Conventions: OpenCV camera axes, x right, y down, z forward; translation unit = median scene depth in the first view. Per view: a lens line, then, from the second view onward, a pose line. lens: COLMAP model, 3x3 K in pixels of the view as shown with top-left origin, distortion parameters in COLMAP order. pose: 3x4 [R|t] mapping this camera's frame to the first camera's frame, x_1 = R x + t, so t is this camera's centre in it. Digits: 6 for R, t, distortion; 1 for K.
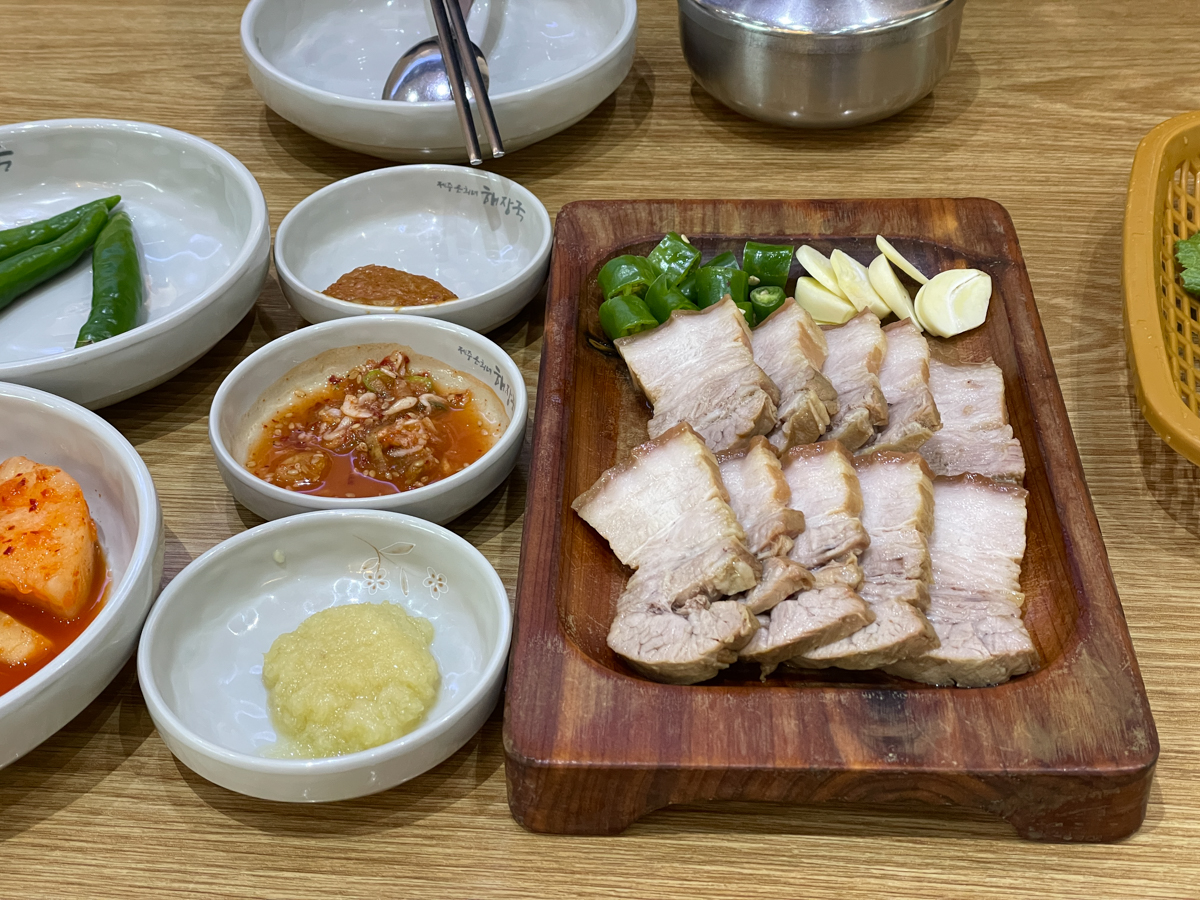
lens RADIAL K [[1837.8, 0, 600.0], [0, 1837.8, 450.0], [0, 0, 1]] dist [0.051890, 0.095226]
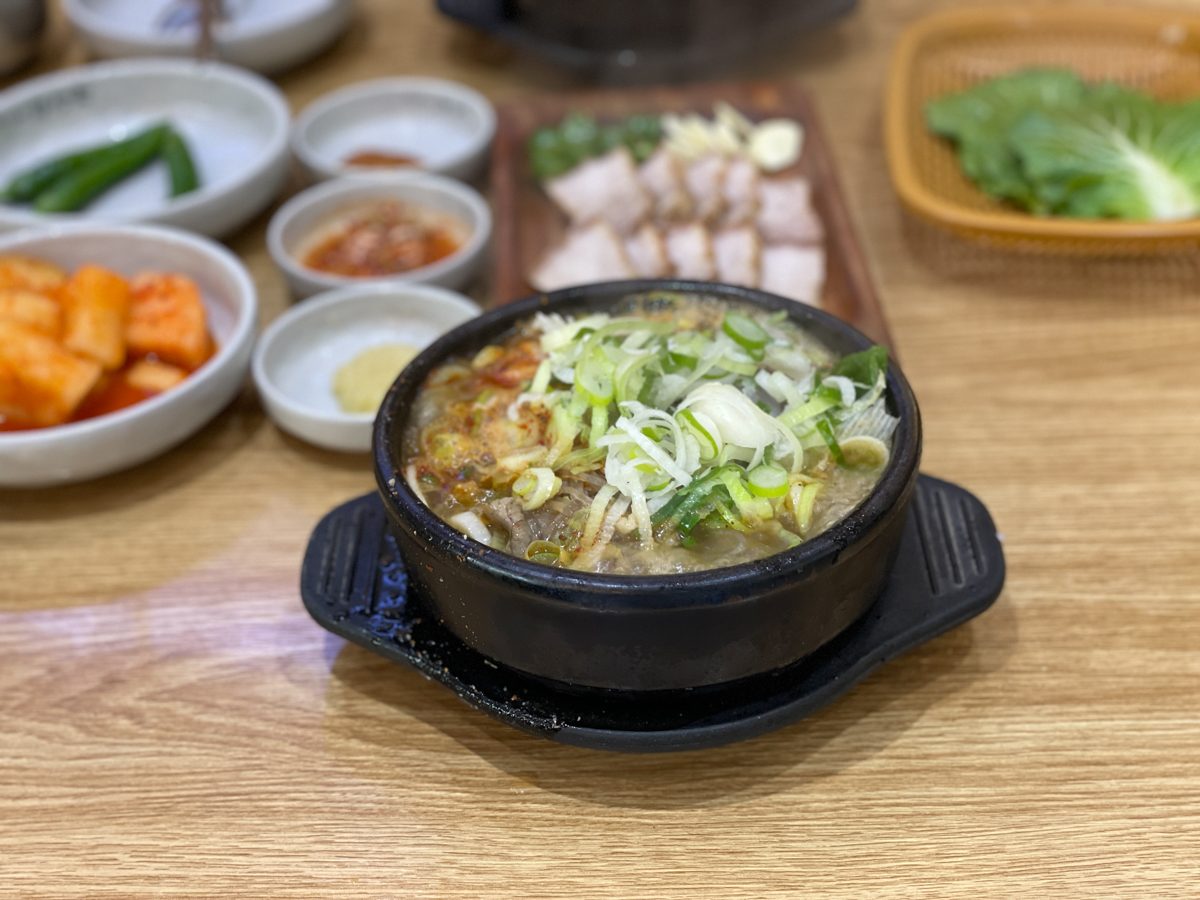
lens RADIAL K [[1803.5, 0, 600.0], [0, 1803.5, 450.0], [0, 0, 1]] dist [0.002761, 0.794450]
pose [[0.995936, -0.062851, 0.064504, -0.057759], [0.064092, 0.997793, -0.017361, 0.197626], [-0.063271, 0.021425, 0.997766, -0.462836]]
